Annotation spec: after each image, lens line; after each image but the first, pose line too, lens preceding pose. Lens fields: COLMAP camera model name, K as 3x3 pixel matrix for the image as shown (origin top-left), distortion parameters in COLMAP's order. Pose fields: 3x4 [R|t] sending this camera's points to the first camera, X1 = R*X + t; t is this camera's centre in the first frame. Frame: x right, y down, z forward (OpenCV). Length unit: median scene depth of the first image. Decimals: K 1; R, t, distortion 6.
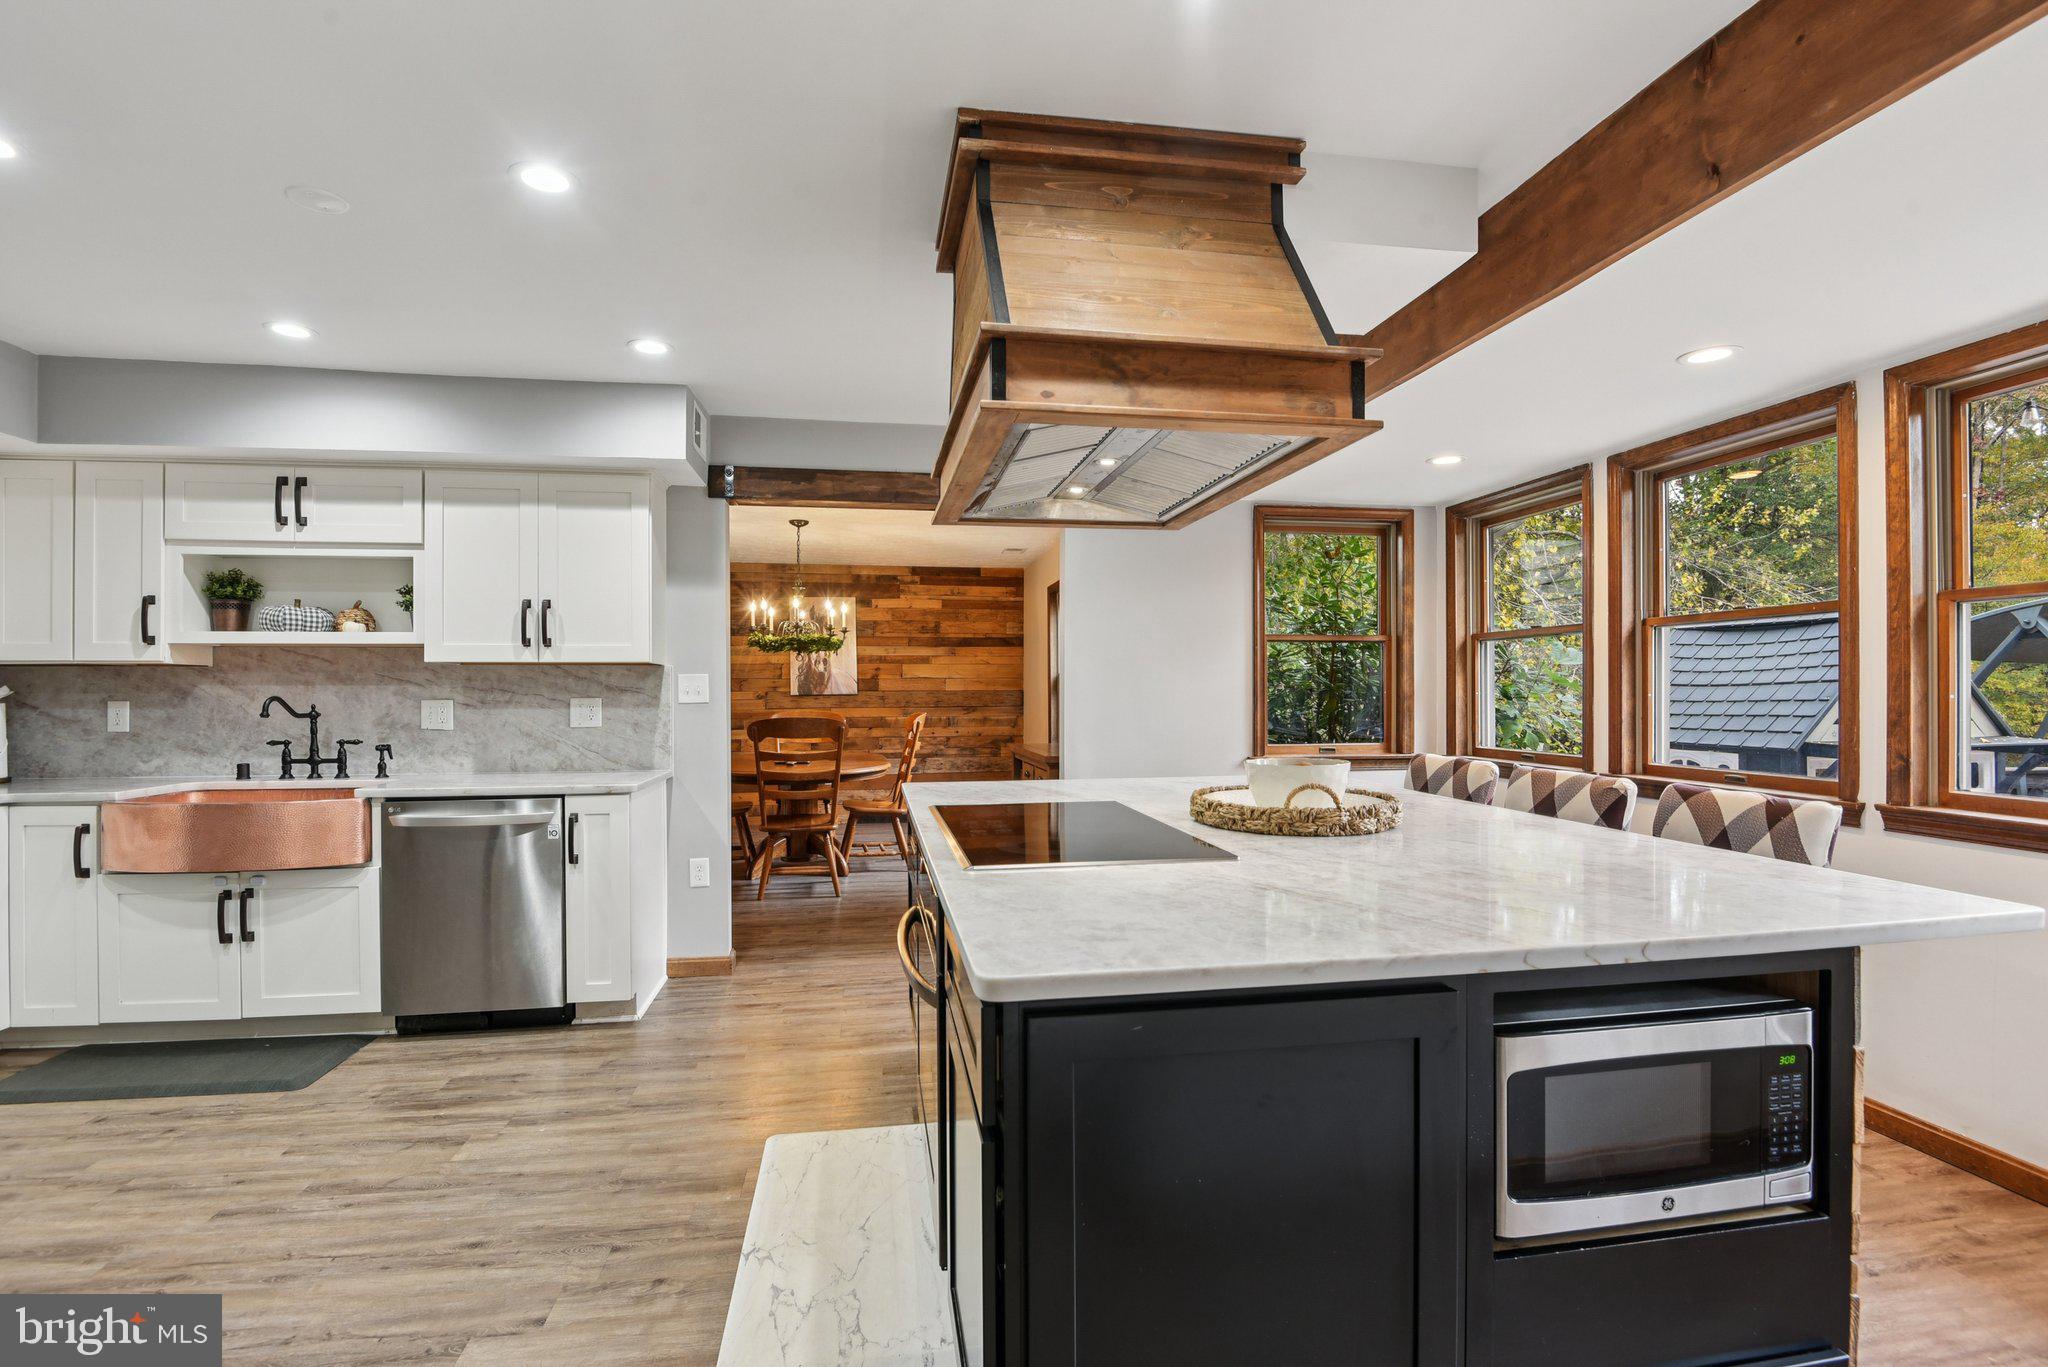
lens RADIAL K [[958.3, 0, 1020.1], [0, 958.3, 686.9], [0, 0, 1]] dist [-0.013279, -0.005241]
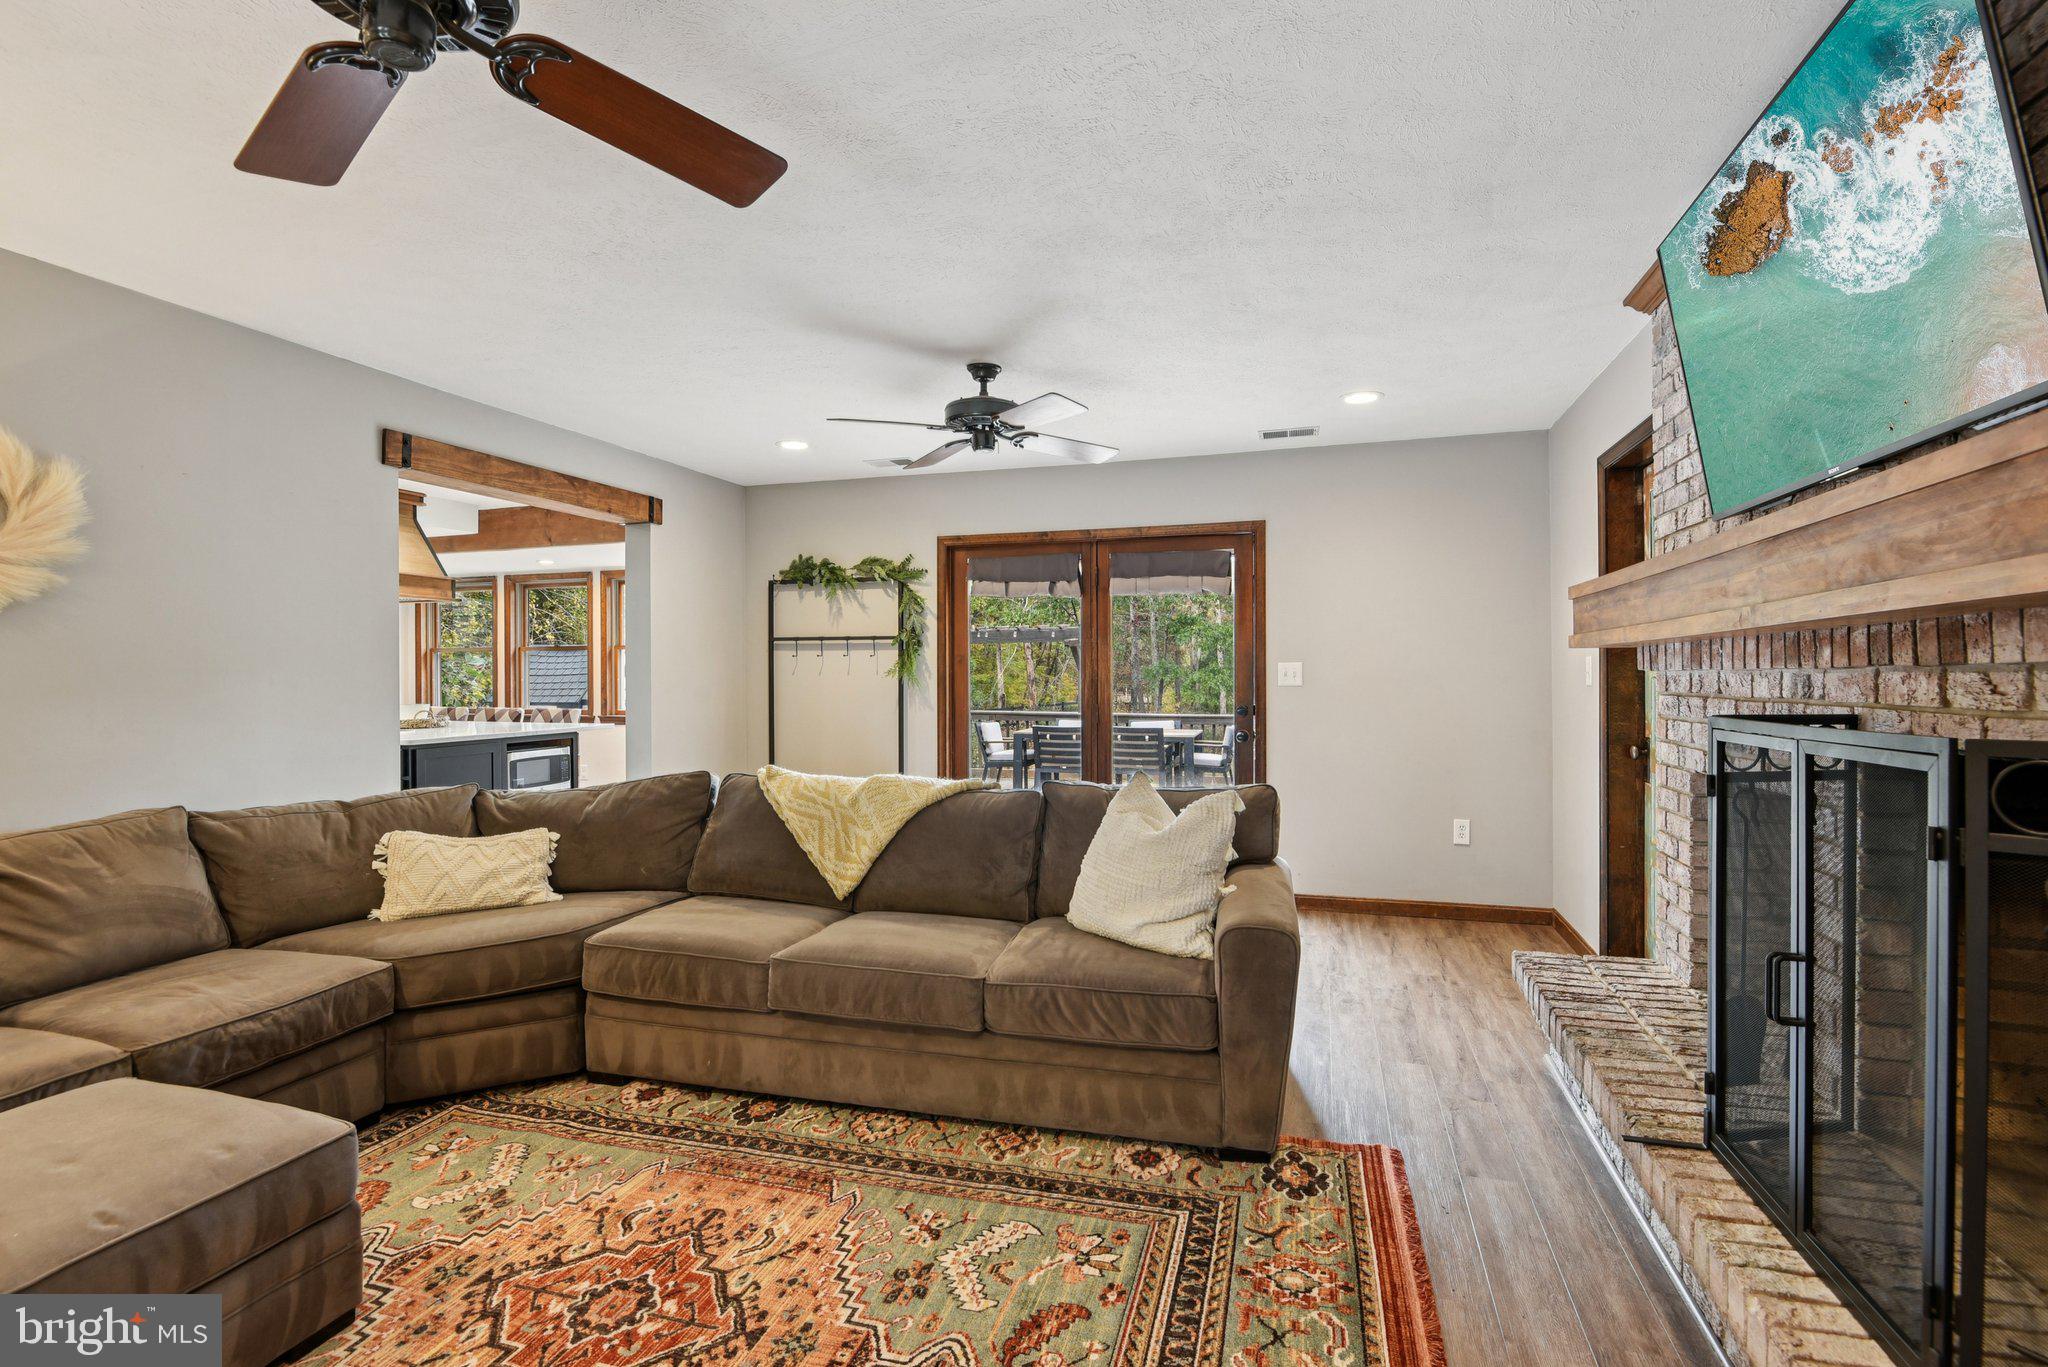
lens RADIAL K [[958.3, 0, 1026.8], [0, 958.3, 676.0], [0, 0, 1]] dist [-0.013279, -0.005241]
pose [[0.451423, -0.002805, 0.892306, -1.177892], [0.001281, 0.999996, 0.002495, -0.006213], [-0.892309, 0.000017, 0.451425, -1.577482]]
